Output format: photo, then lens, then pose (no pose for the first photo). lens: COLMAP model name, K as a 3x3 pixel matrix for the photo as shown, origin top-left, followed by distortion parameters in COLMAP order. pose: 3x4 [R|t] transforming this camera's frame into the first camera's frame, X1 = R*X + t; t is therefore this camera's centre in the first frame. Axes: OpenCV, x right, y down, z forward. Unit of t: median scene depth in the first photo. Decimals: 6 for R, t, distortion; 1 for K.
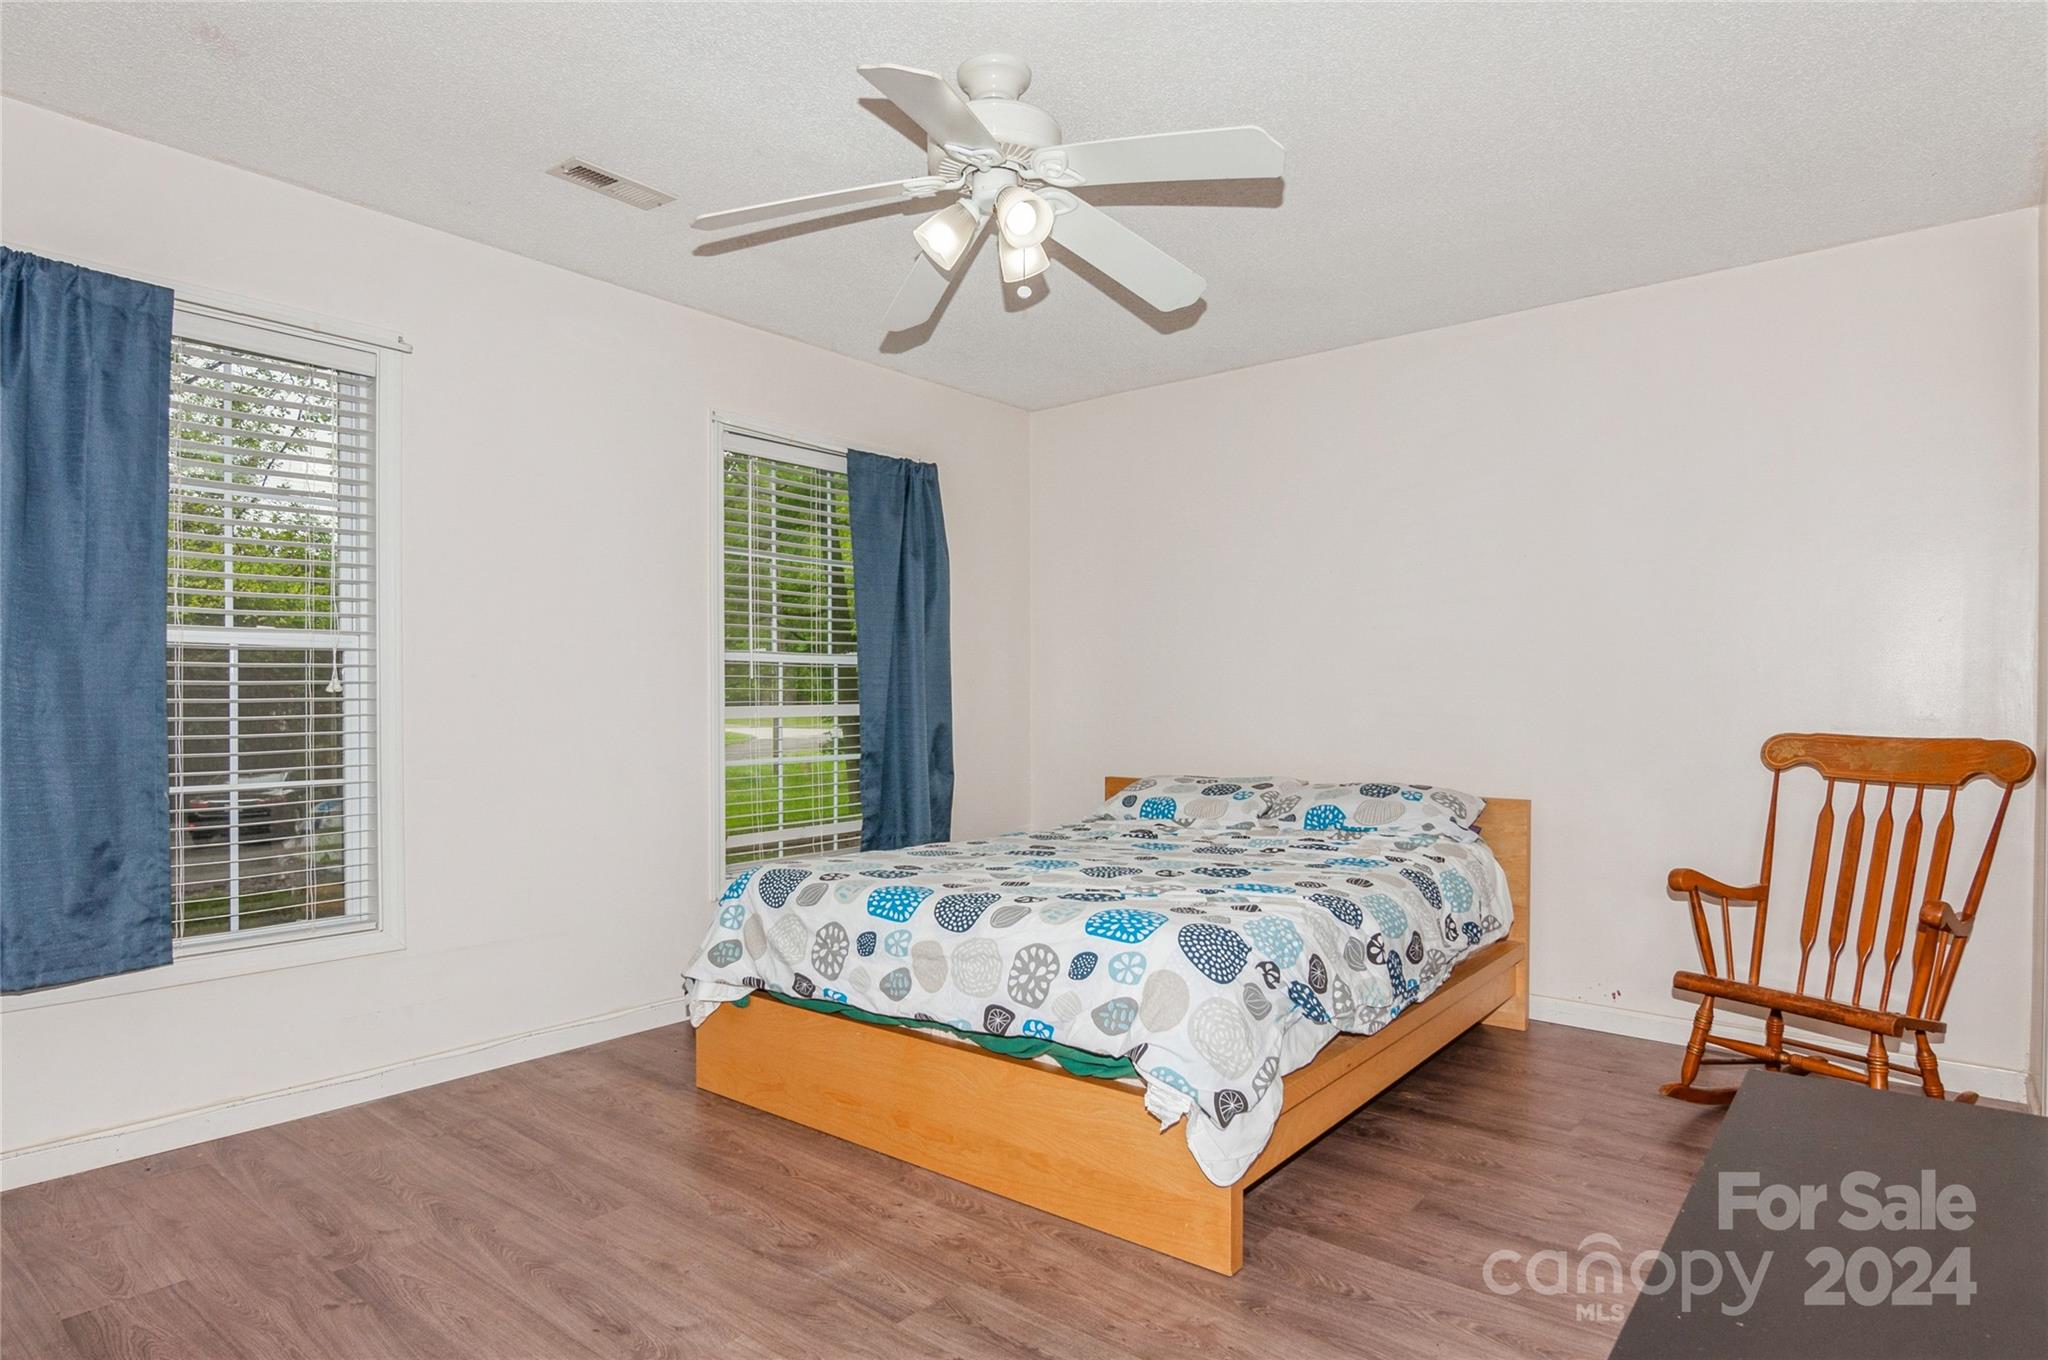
lens RADIAL K [[1129.5, 0, 1023.9], [0, 1129.5, 706.6], [0, 0, 1]] dist [0.000528, 0.000000]
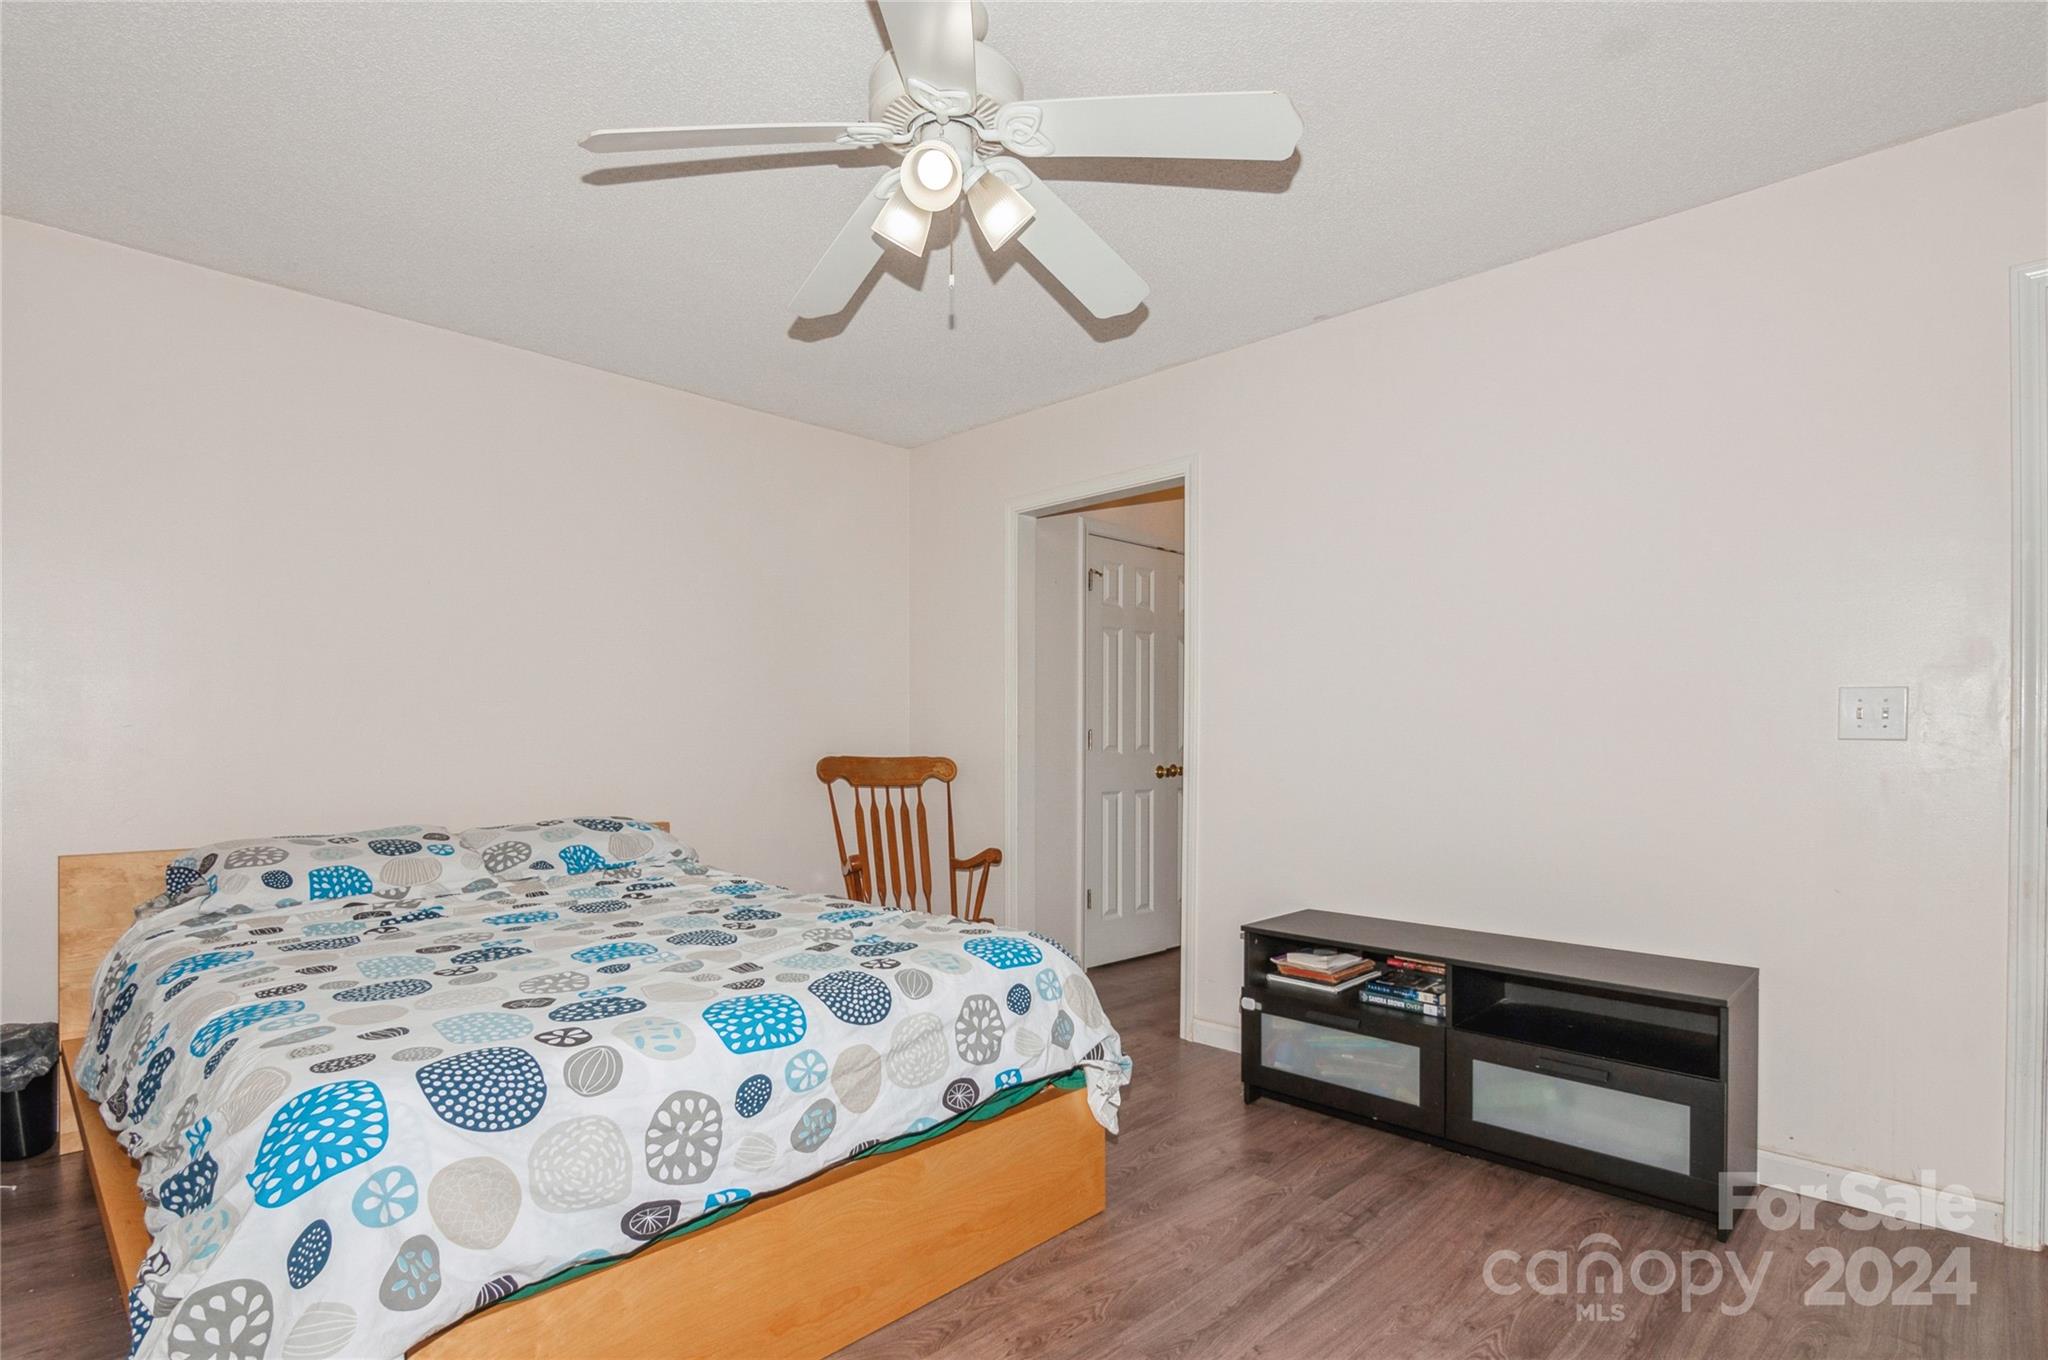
lens RADIAL K [[1010.6, 0, 1024.0], [0, 1010.6, 738.2], [0, 0, 1]] dist [-0.000706, -0.000146]
pose [[0.091272, -0.003025, 0.995821, -0.709803], [0.000185, 0.999995, 0.003020, -0.002915], [-0.995826, -0.000091, 0.091272, 0.778162]]
